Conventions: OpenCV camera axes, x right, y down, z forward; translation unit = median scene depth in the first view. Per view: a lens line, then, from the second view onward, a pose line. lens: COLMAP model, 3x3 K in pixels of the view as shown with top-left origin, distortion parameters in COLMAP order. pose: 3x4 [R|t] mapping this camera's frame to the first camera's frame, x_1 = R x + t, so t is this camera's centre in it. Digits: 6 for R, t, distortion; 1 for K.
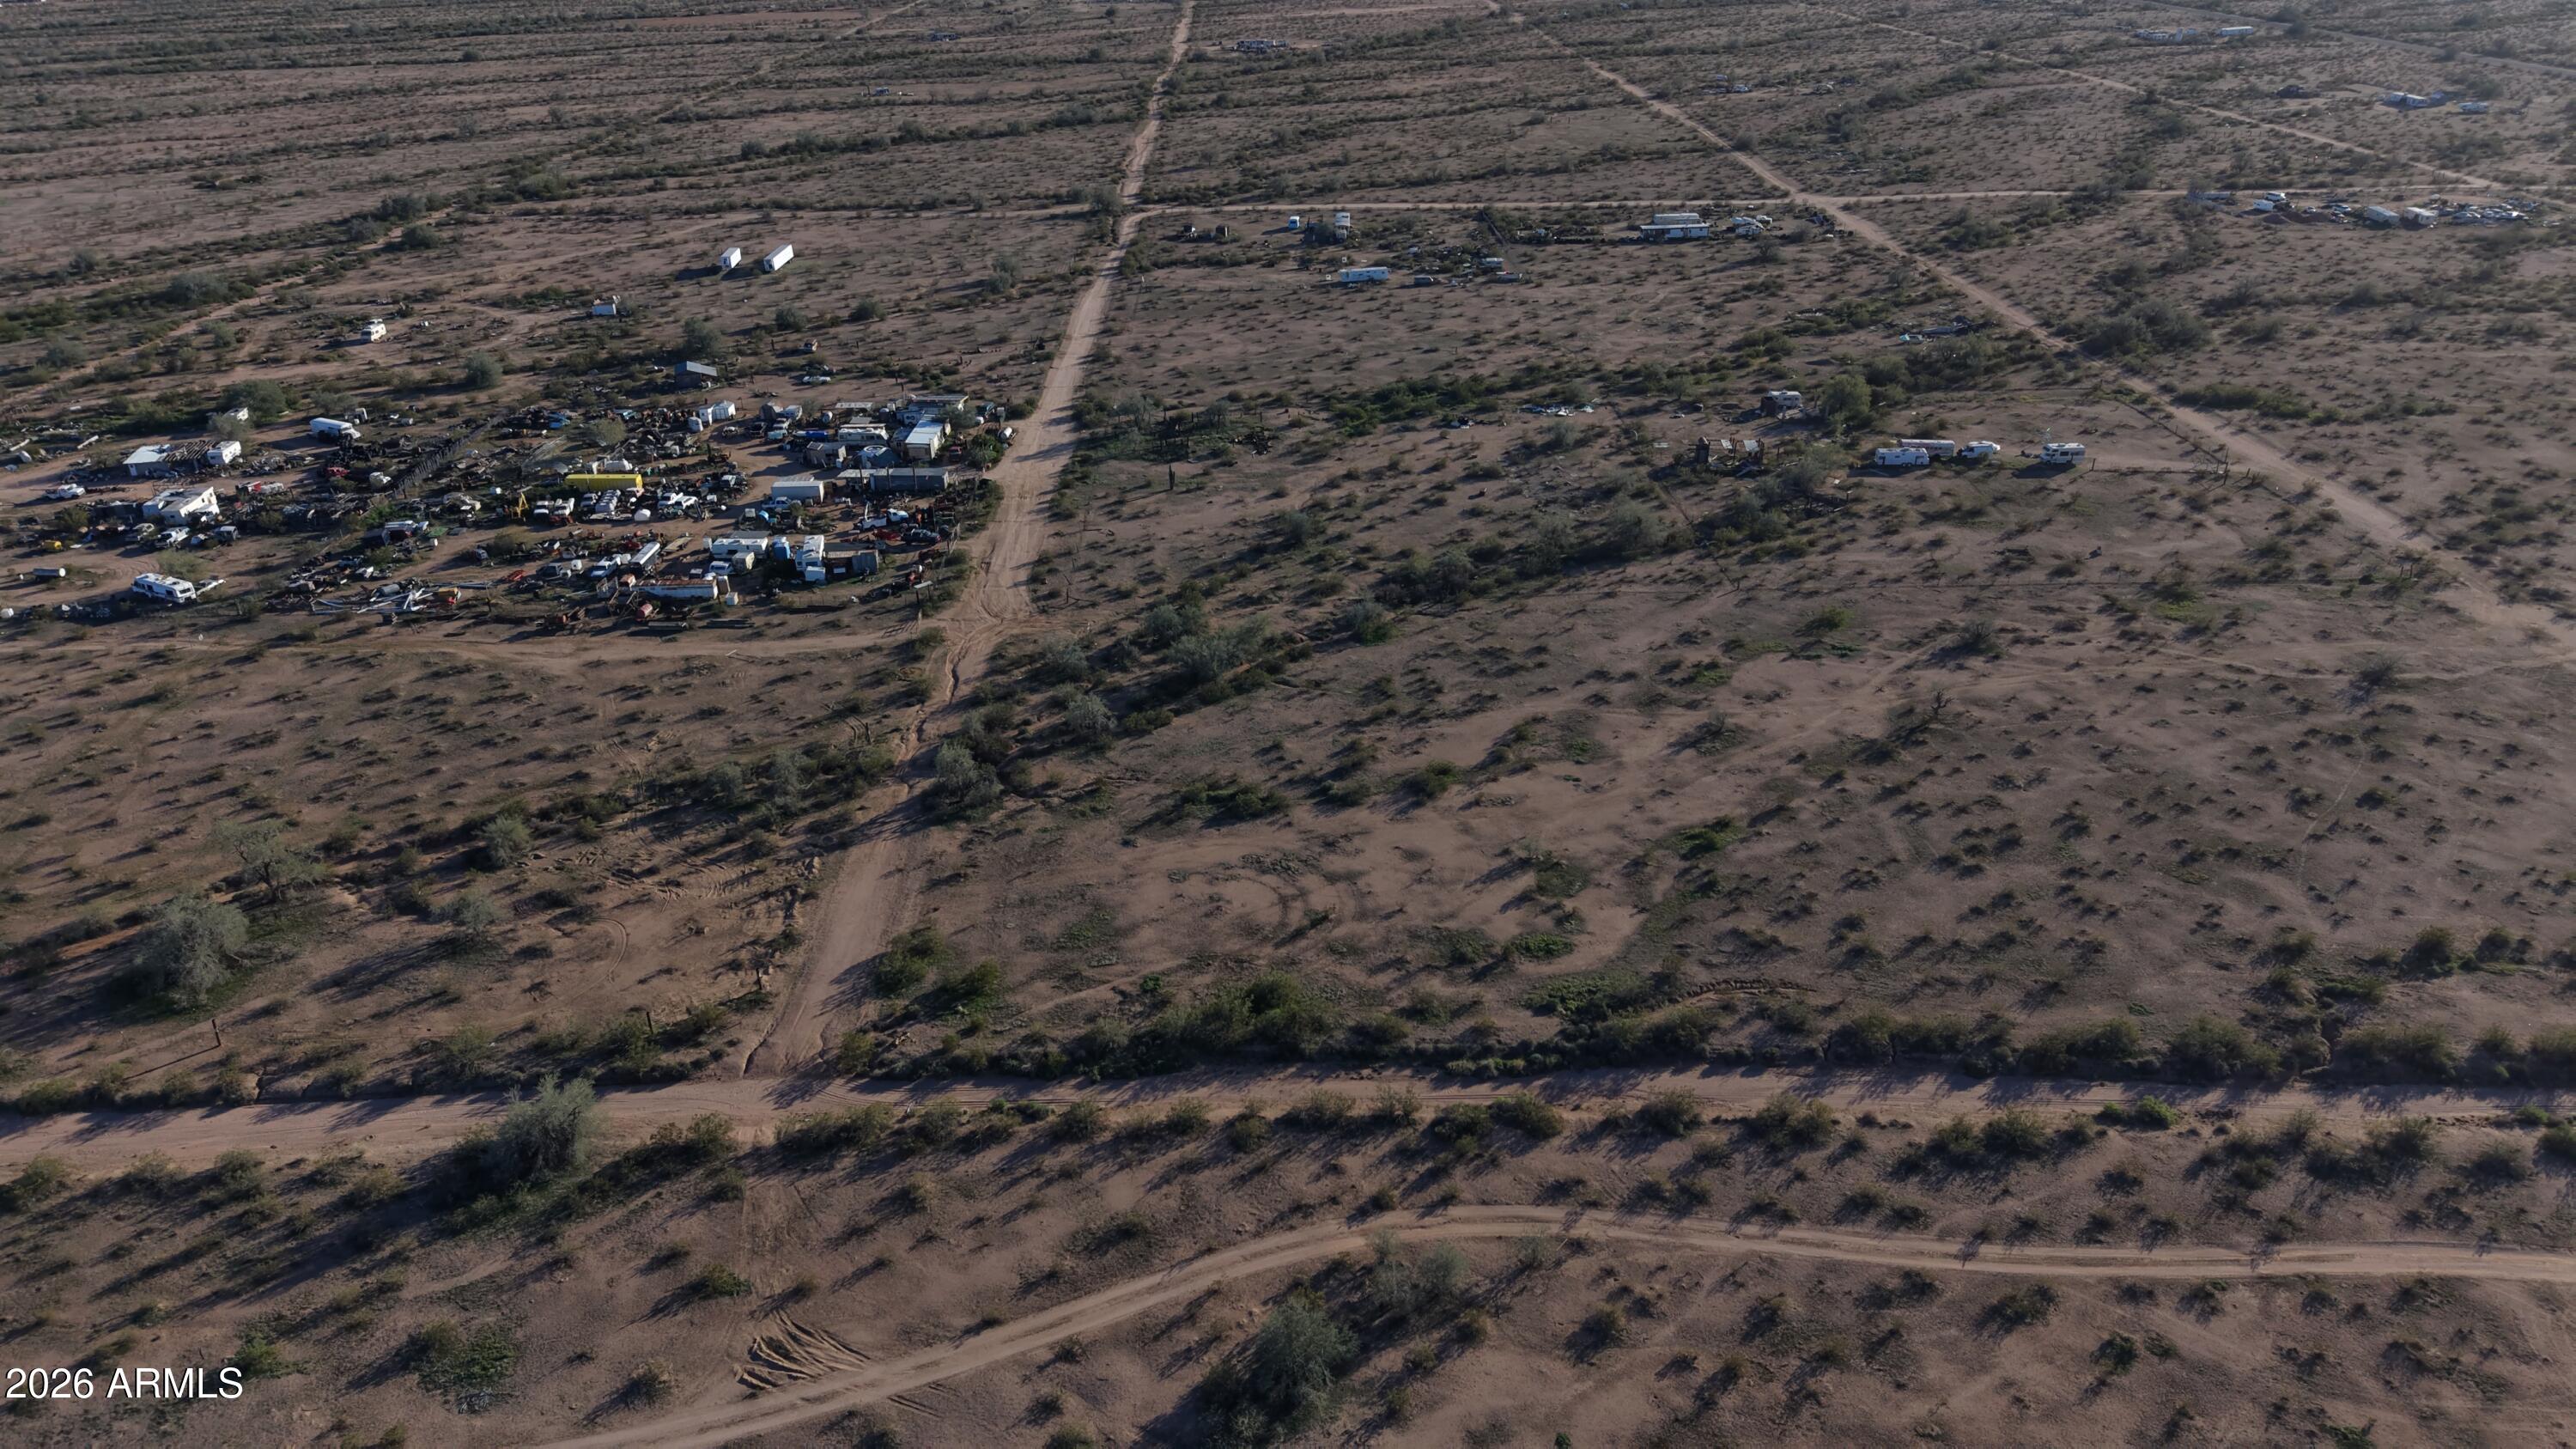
lens RADIAL K [[1715.5, 0, 1281.3], [0, 1715.5, 714.1], [0, 0, 1]] dist [0.035459, -0.040998]
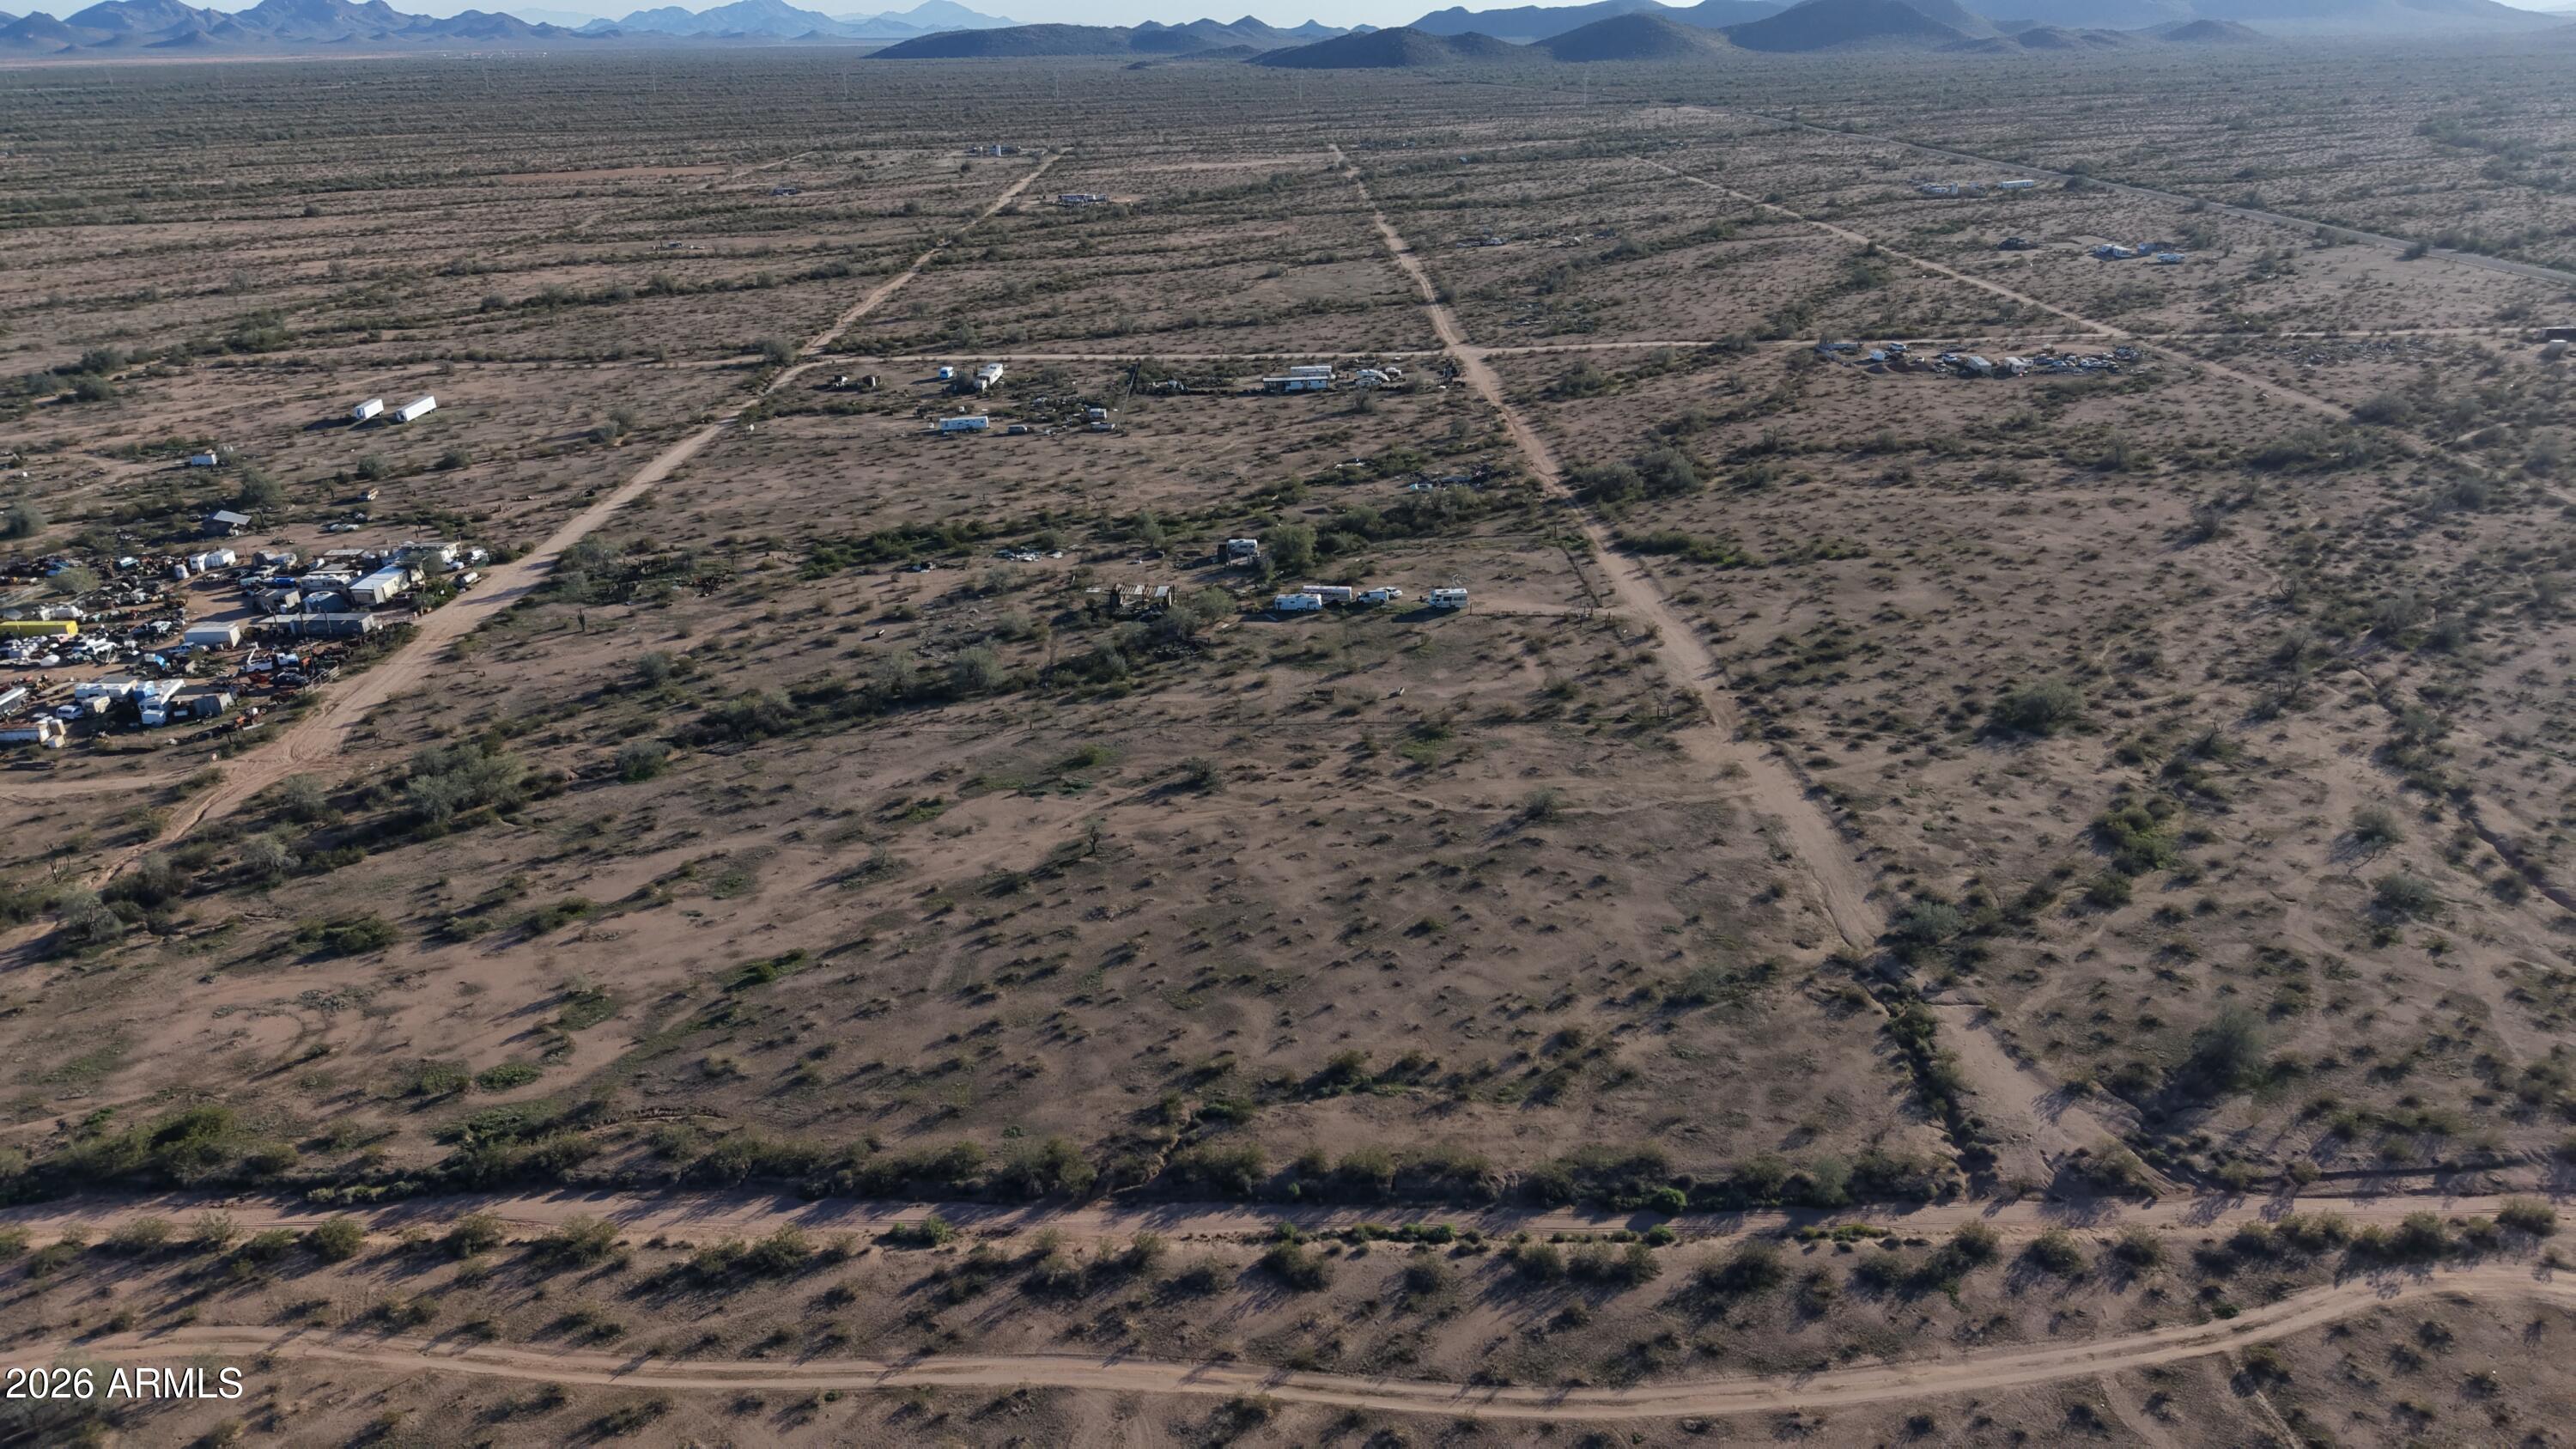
lens RADIAL K [[1715.5, 0, 1282.6], [0, 1715.5, 717.2], [0, 0, 1]] dist [0.035459, -0.040998]
pose [[0.999989, -0.003398, 0.003322, 0.491455], [0.003634, 0.997252, -0.074000, -0.002485], [-0.003061, 0.074012, 0.997253, -0.049240]]
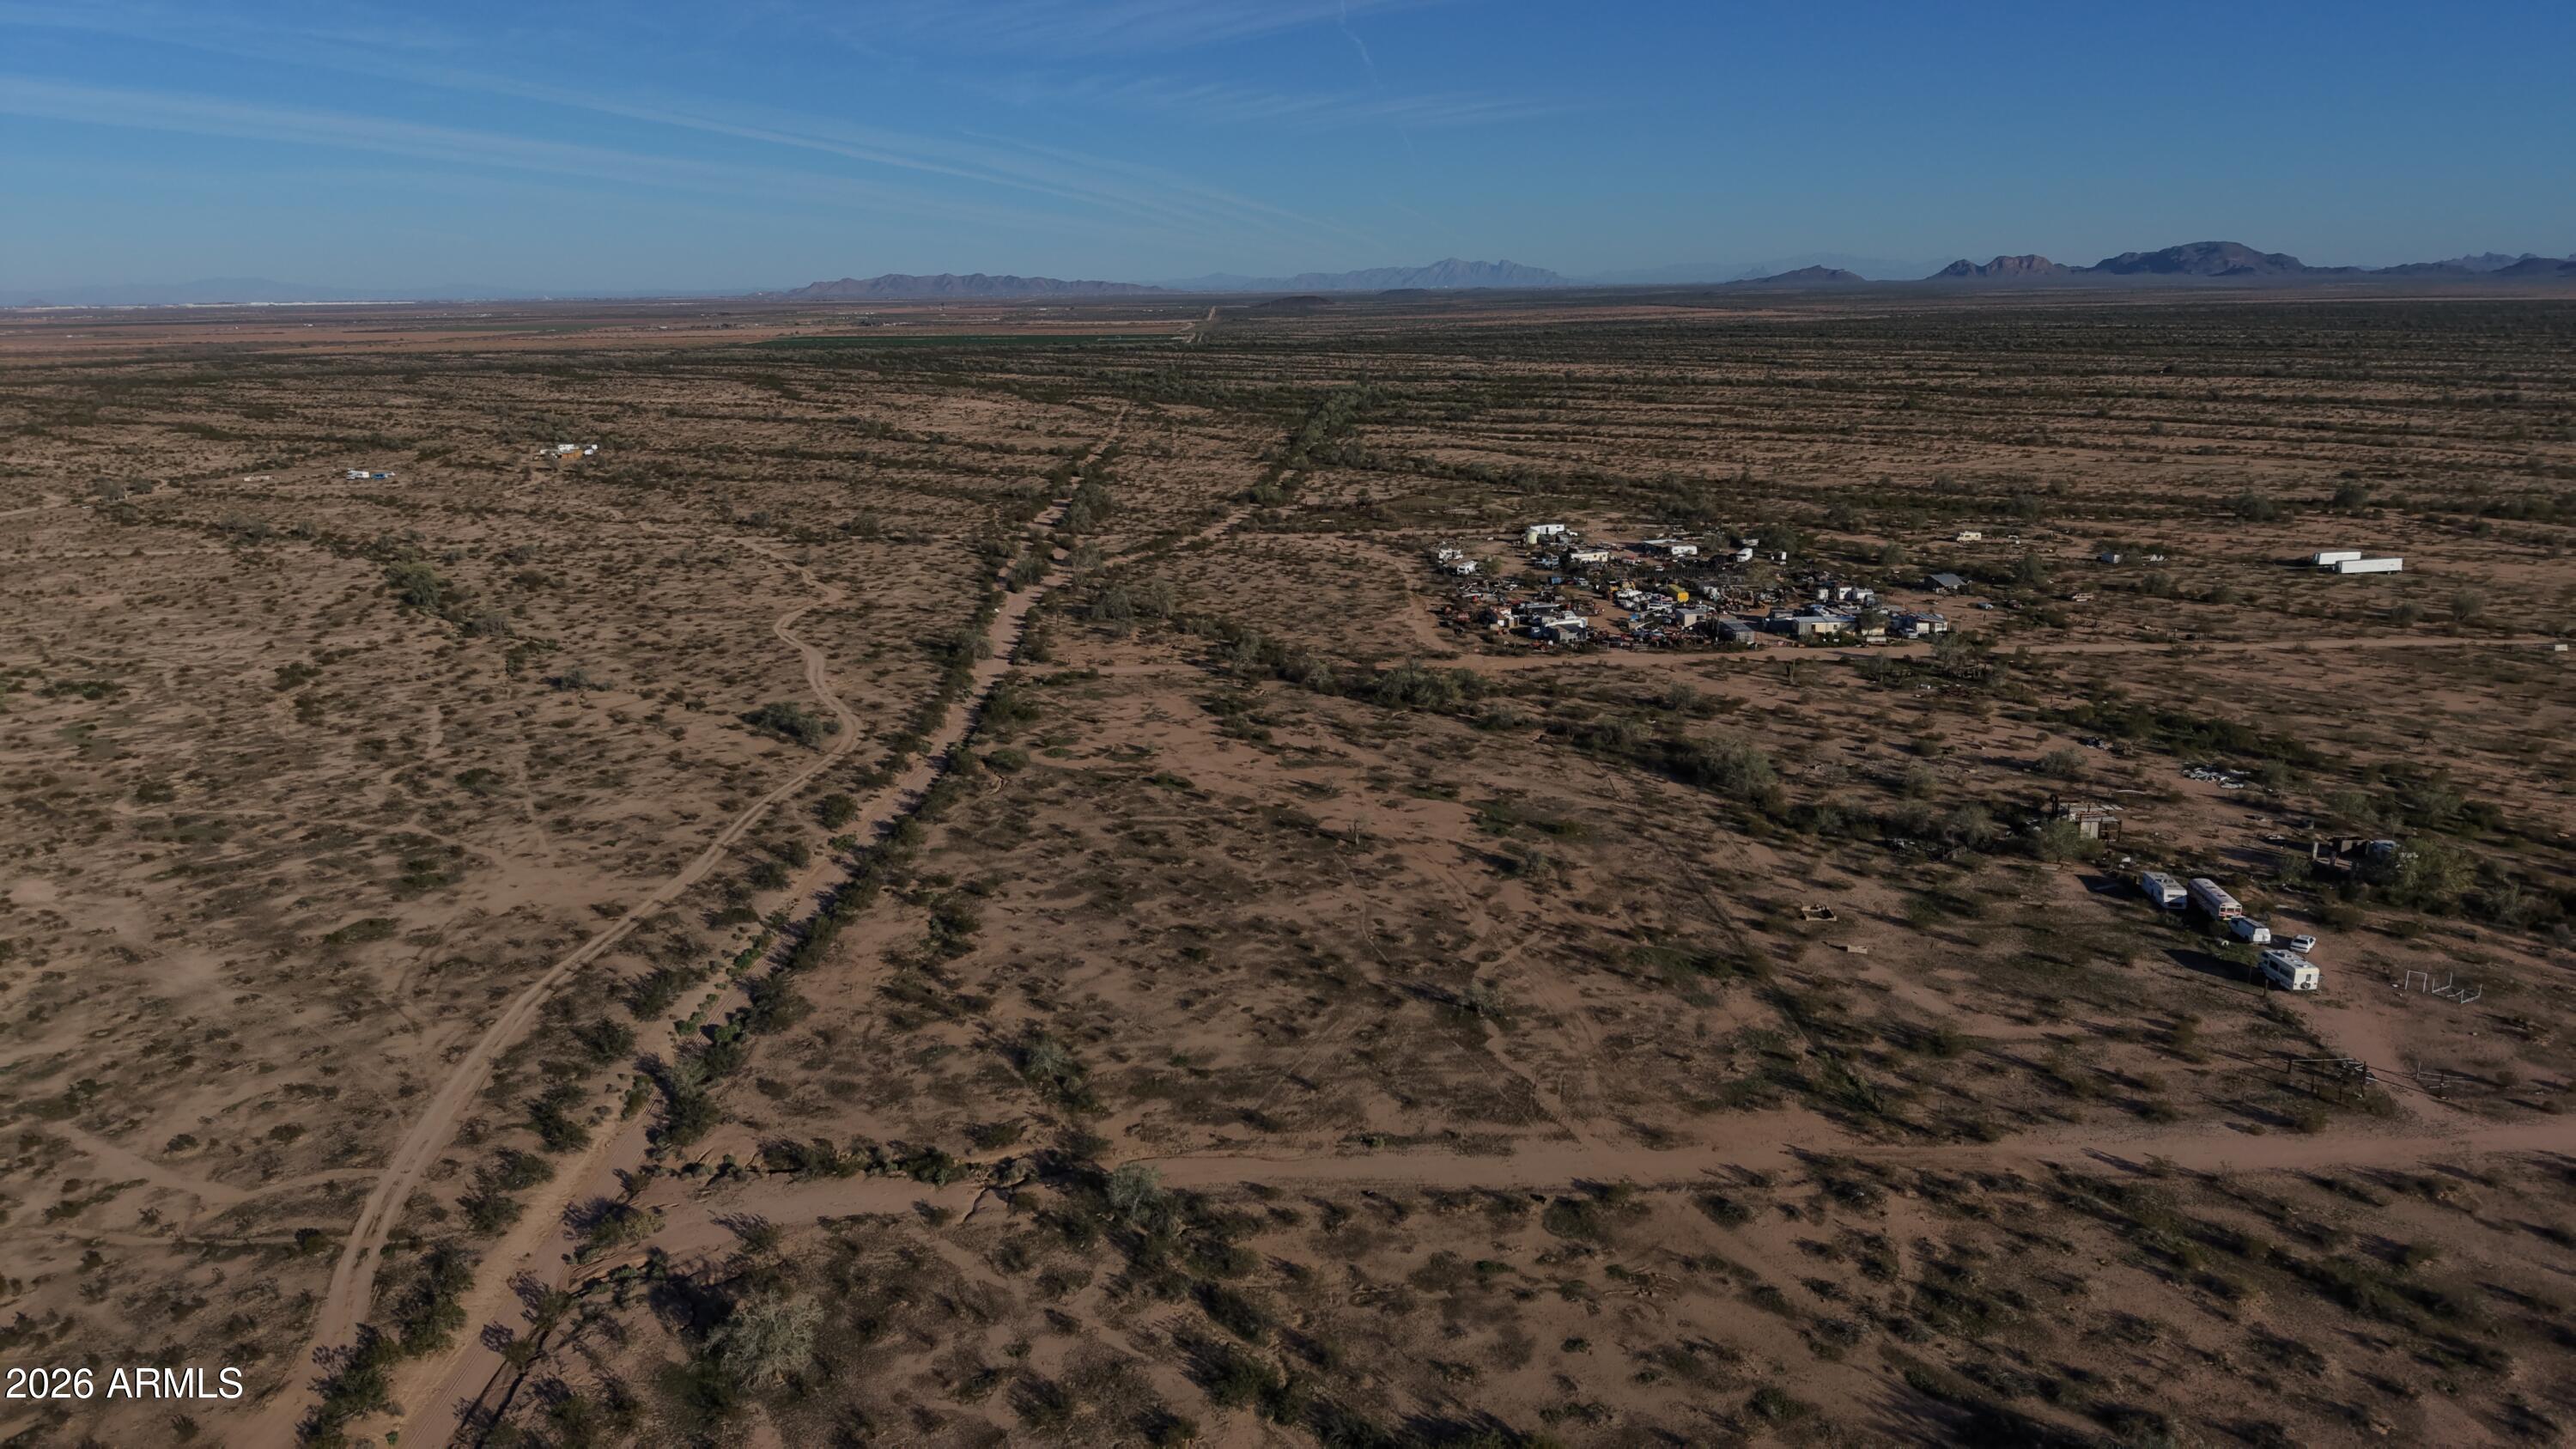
lens RADIAL K [[1715.5, 0, 1288.4], [0, 1715.5, 714.5], [0, 0, 1]] dist [0.035459, -0.040998]
pose [[0.019282, 0.246175, -0.969034, 1.466449], [-0.429013, 0.877490, 0.214382, -0.300072], [0.903093, 0.411594, 0.122532, 0.781809]]
